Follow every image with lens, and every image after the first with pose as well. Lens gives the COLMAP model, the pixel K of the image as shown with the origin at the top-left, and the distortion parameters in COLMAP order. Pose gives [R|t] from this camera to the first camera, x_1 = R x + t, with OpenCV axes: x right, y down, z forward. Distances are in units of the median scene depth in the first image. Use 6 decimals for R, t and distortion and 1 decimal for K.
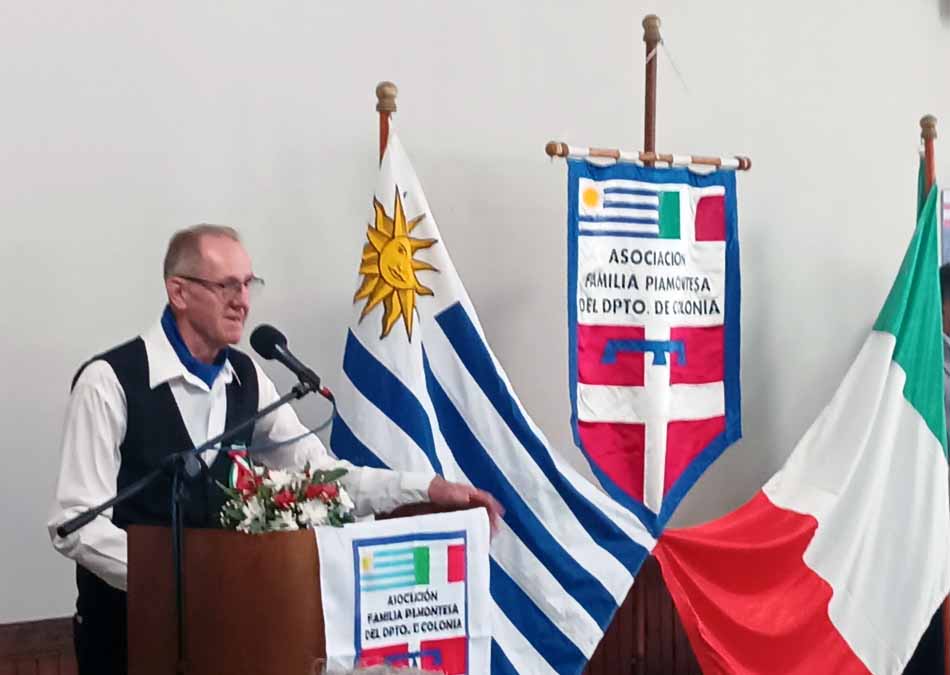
lens RADIAL K [[2193.3, 0, 475.0], [0, 2193.3, 337.5], [0, 0, 1]] dist [-0.021698, 0.276764]
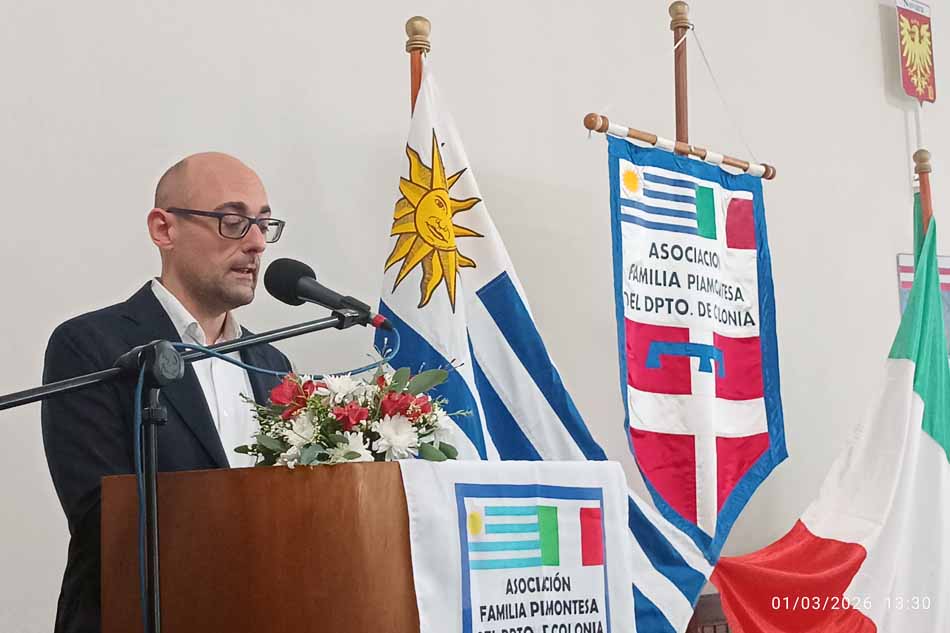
lens RADIAL K [[1474.1, 0, 394.4], [0, 1474.1, 316.4], [0, 0, 1]] dist [0.050735, -0.088646]
pose [[0.999725, -0.016209, 0.016927, -0.057120], [0.018313, 0.990999, -0.132613, 0.071763], [-0.014625, 0.132886, 0.991023, 0.410525]]
